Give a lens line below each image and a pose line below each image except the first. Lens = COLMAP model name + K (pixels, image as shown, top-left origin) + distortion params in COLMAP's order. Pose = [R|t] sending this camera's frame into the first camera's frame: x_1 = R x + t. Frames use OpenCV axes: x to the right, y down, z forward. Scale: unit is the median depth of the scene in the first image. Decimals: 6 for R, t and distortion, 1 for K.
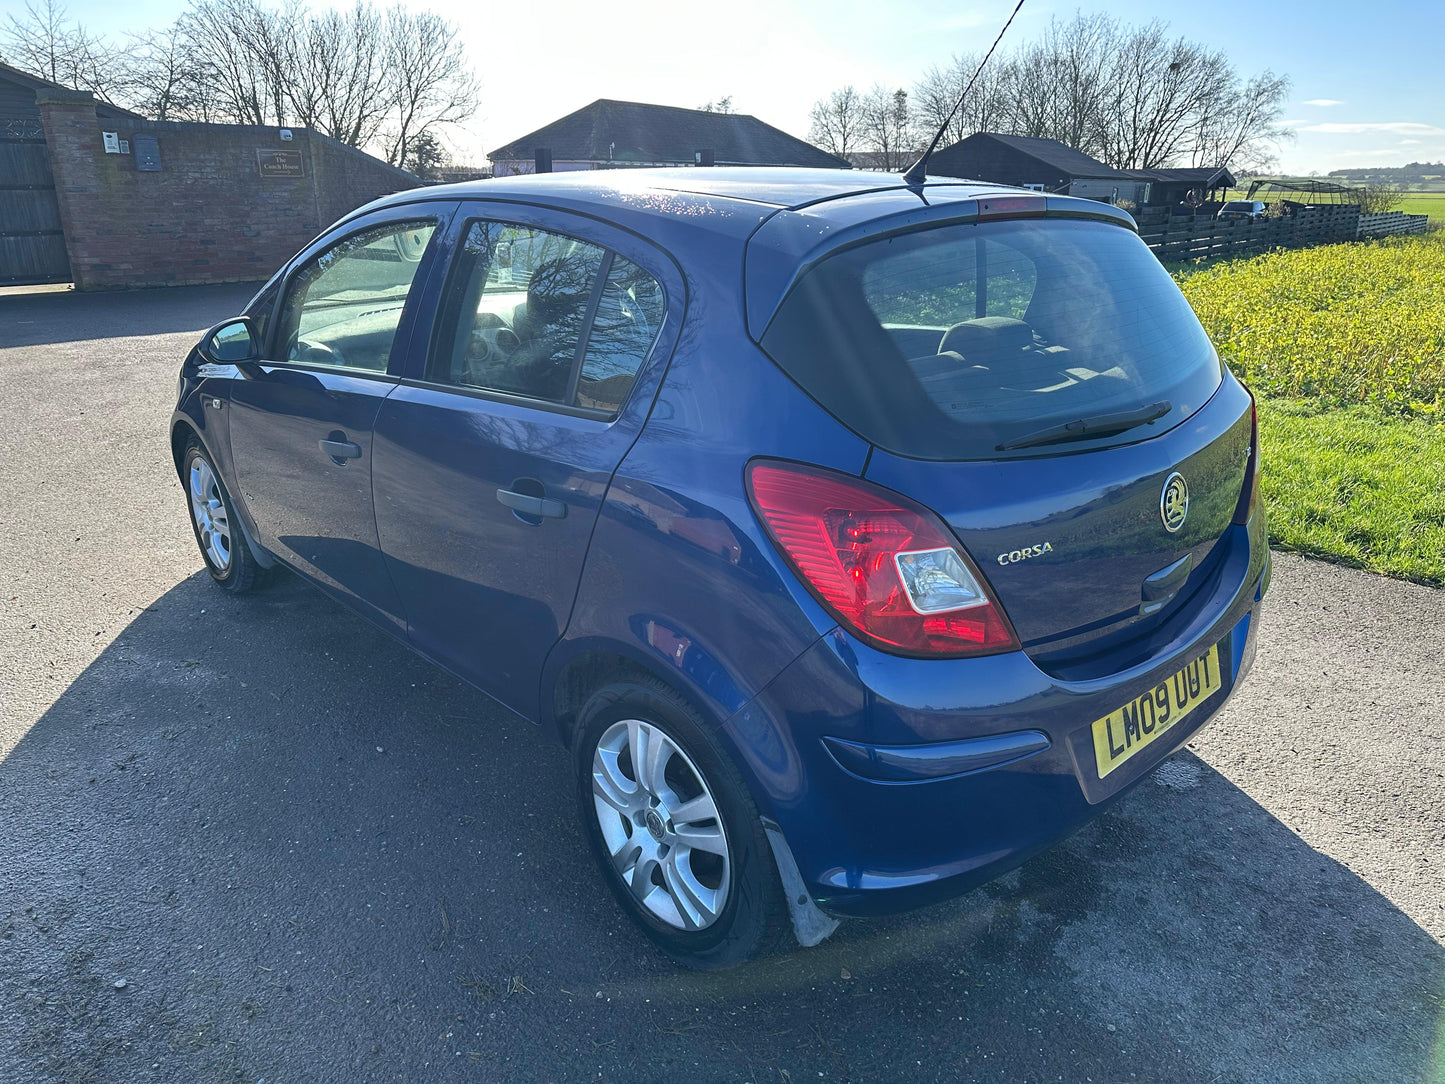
lens RADIAL K [[1012.9, 0, 725.3], [0, 1012.9, 533.9], [0, 0, 1]] dist [0.036559, -0.046742]
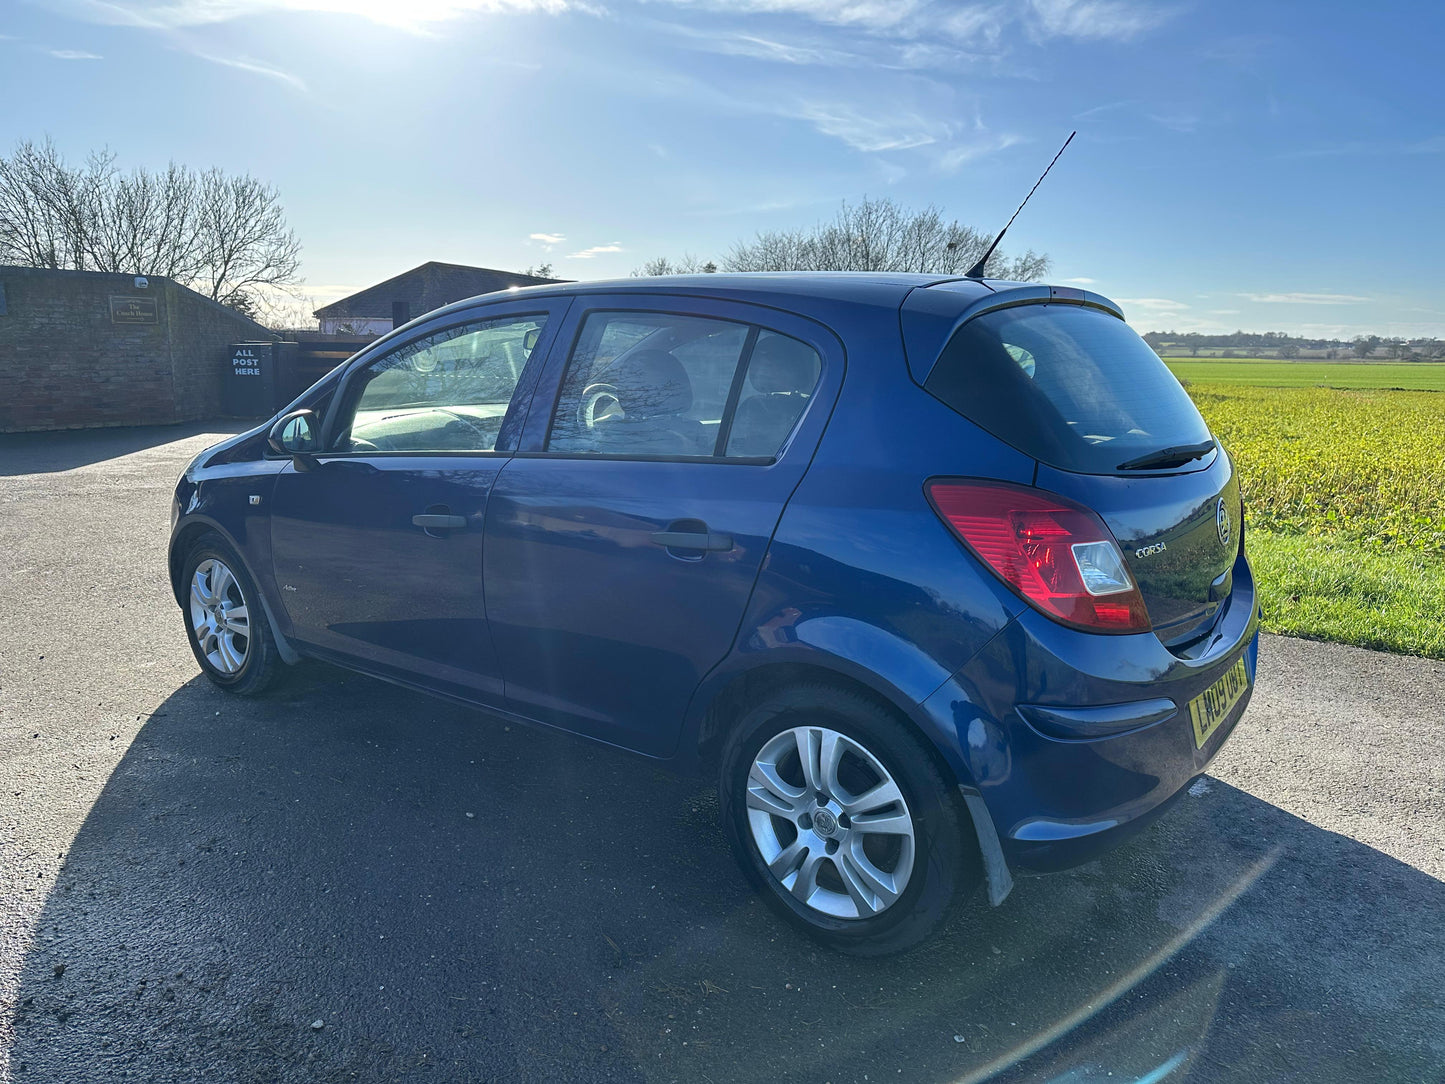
lens RADIAL K [[1012.9, 0, 712.9], [0, 1012.9, 545.9], [0, 0, 1]] dist [0.036559, -0.046742]
pose [[0.986095, -0.026456, 0.164062, -0.059793], [0.048792, 0.989826, -0.133654, 0.021321], [-0.158857, 0.139801, 0.977354, -0.017219]]
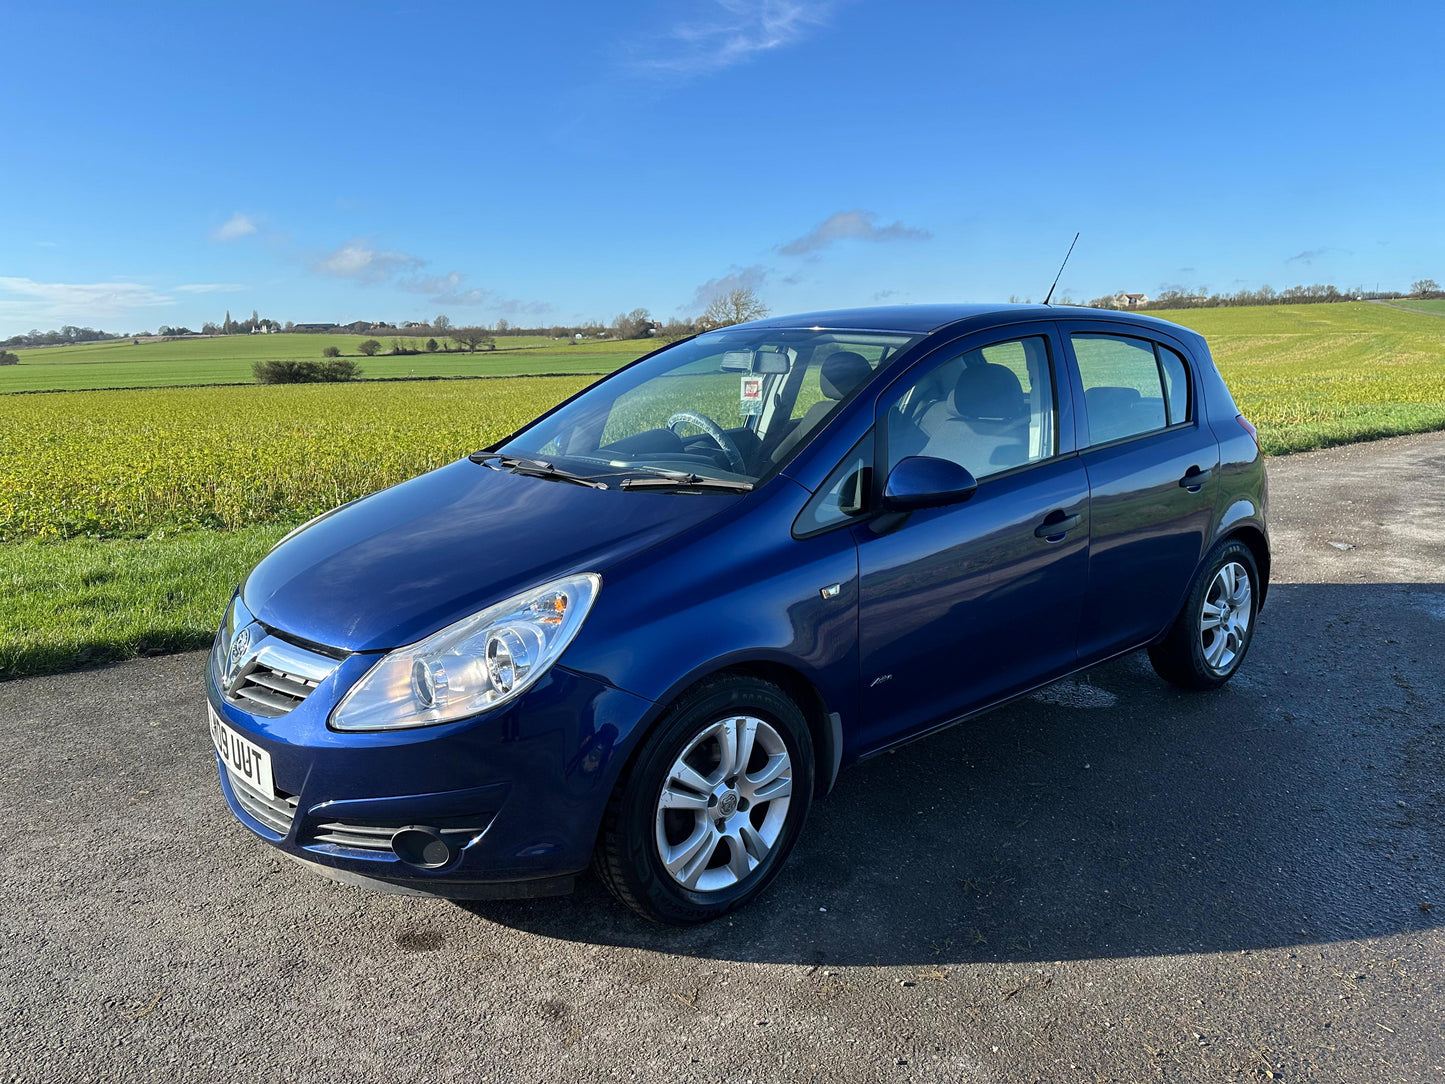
lens RADIAL K [[1012.9, 0, 717.9], [0, 1012.9, 547.3], [0, 0, 1]] dist [0.036559, -0.046742]
pose [[0.059586, -0.204124, 0.977130, -0.341628], [0.344520, 0.922927, 0.171792, -0.088051], [-0.936886, 0.326404, 0.125318, 0.271076]]
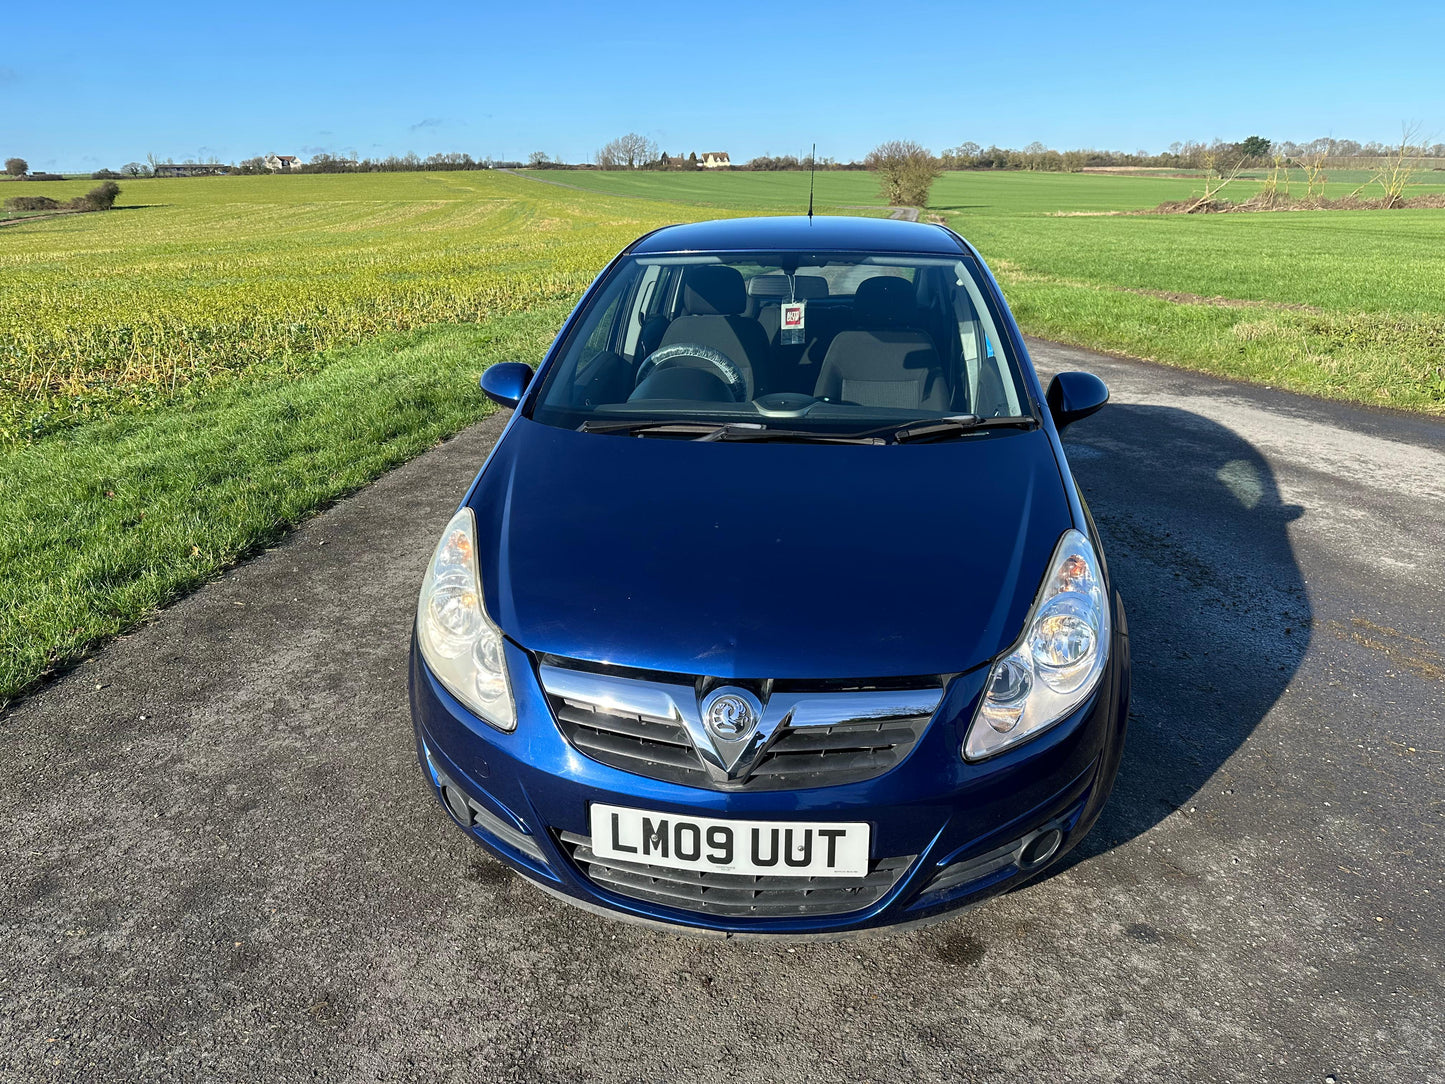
lens RADIAL K [[1012.9, 0, 715.8], [0, 1012.9, 537.7], [0, 0, 1]] dist [0.036559, -0.046742]
pose [[-0.641594, -0.244111, 0.727163, -0.257041], [0.258933, 0.823431, 0.504891, -0.169663], [-0.722018, 0.512222, -0.465100, 0.452276]]
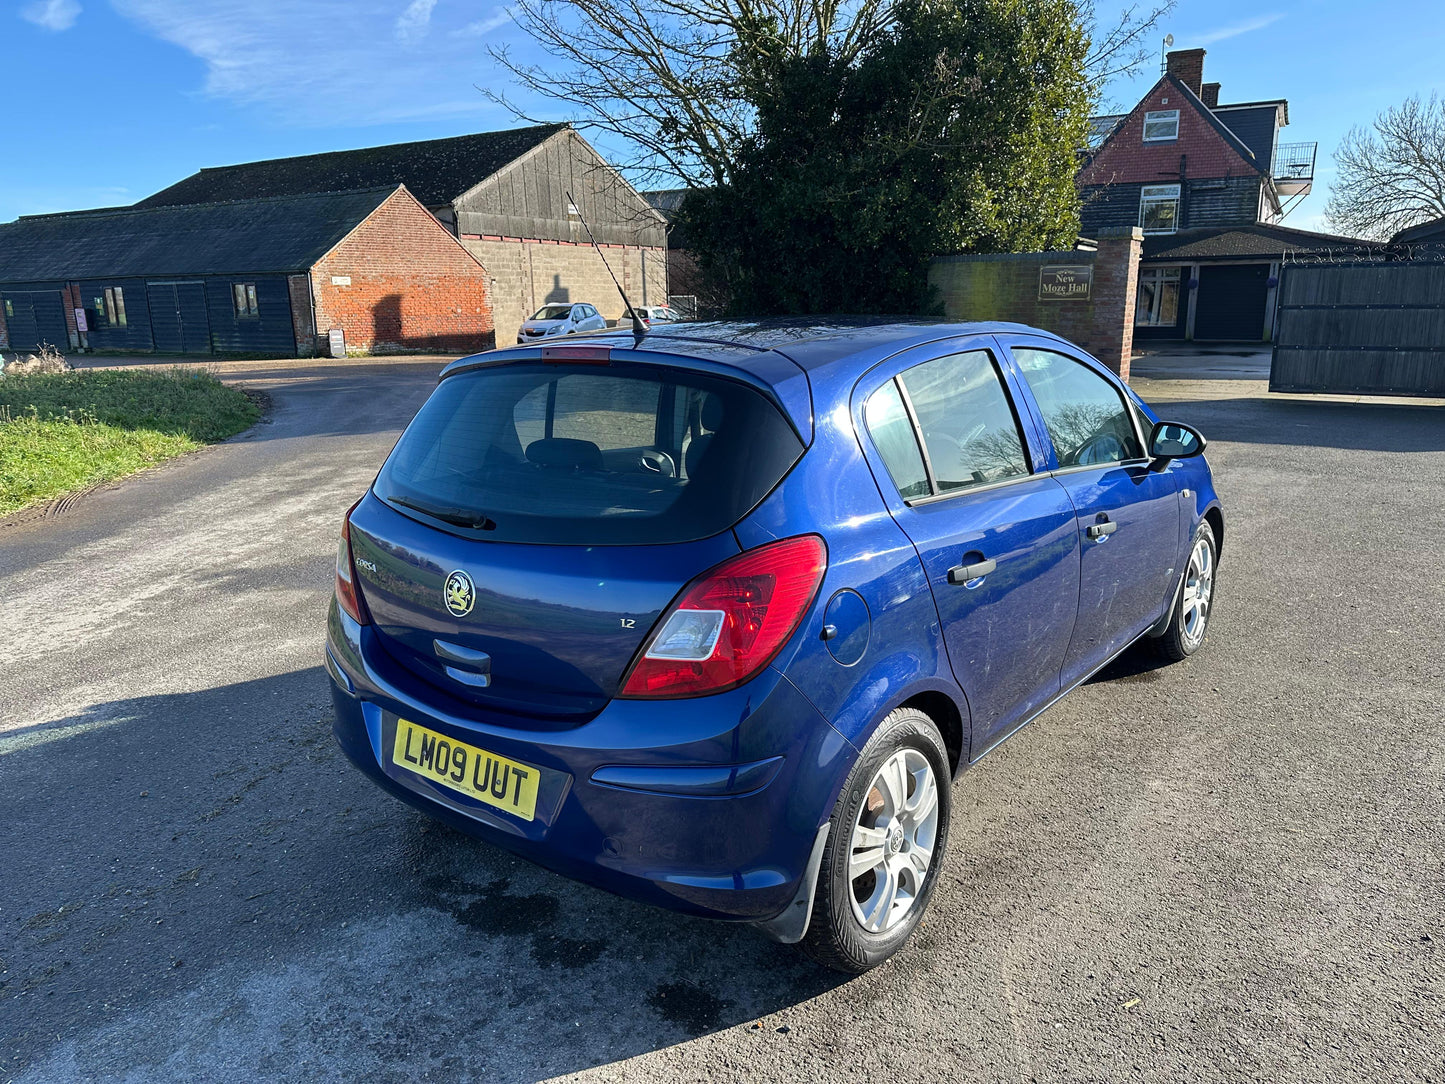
lens RADIAL K [[1012.9, 0, 731.7], [0, 1012.9, 546.9], [0, 0, 1]] dist [0.036559, -0.046742]
pose [[0.152531, 0.222916, -0.962831, 0.262967], [-0.307709, 0.936518, 0.168076, -0.061929], [0.939175, 0.270635, 0.211441, 0.165884]]
